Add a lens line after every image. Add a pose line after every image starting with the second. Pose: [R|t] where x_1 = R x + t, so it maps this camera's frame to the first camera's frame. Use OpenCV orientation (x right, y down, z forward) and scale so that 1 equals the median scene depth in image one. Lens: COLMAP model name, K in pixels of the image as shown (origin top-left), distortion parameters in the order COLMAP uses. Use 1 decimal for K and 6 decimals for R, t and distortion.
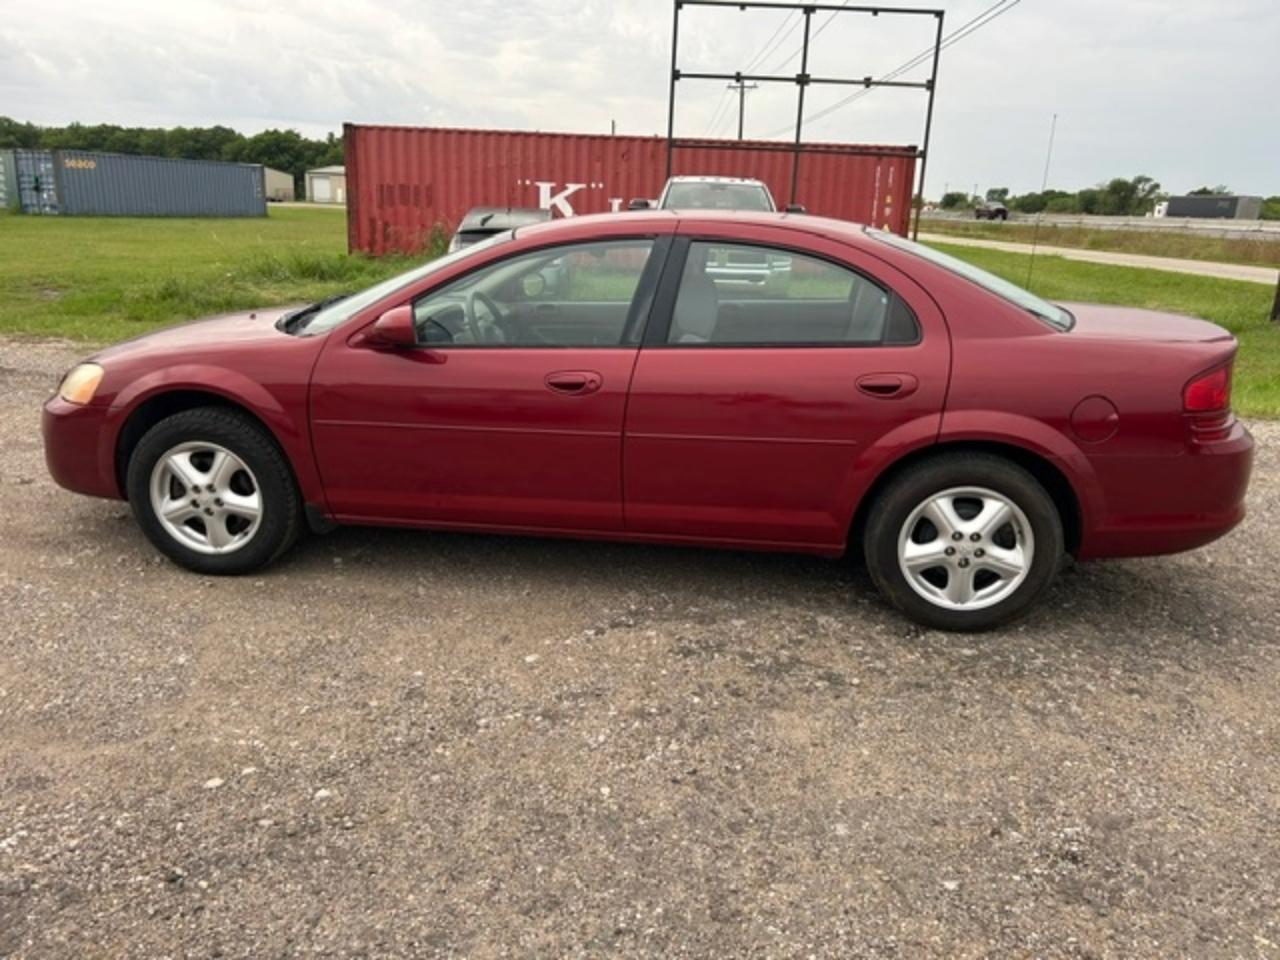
lens RADIAL K [[973.0, 0, 648.5], [0, 973.0, 481.0], [0, 0, 1]] dist [0.037426, -0.032703]
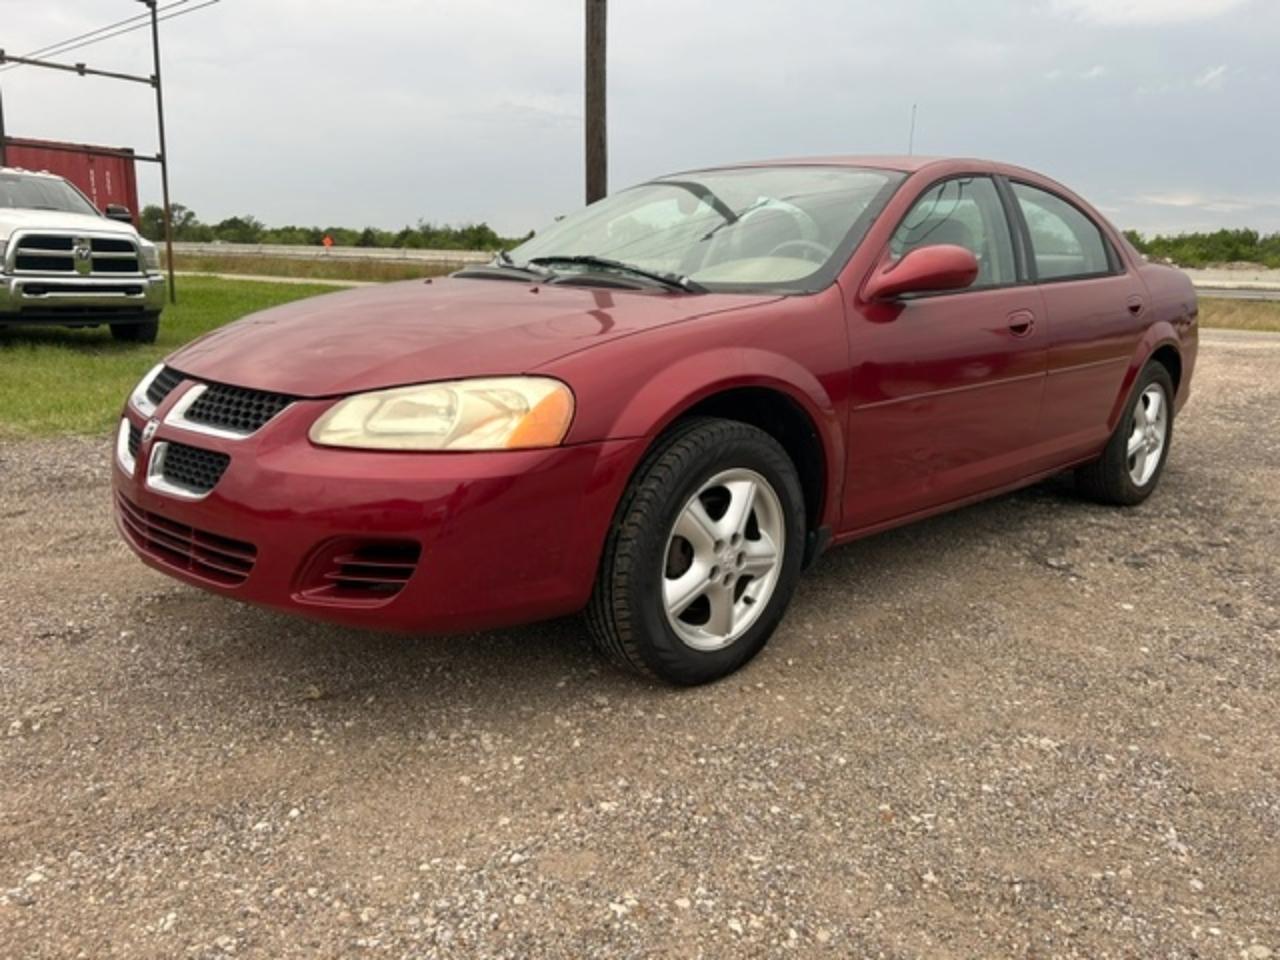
lens RADIAL K [[973.0, 0, 642.0], [0, 973.0, 481.5], [0, 0, 1]] dist [0.037426, -0.032703]
pose [[0.617950, -0.188920, 0.763182, -0.193398], [0.209673, 0.975145, 0.071618, -0.017980], [-0.757744, 0.115762, 0.642202, 0.126624]]
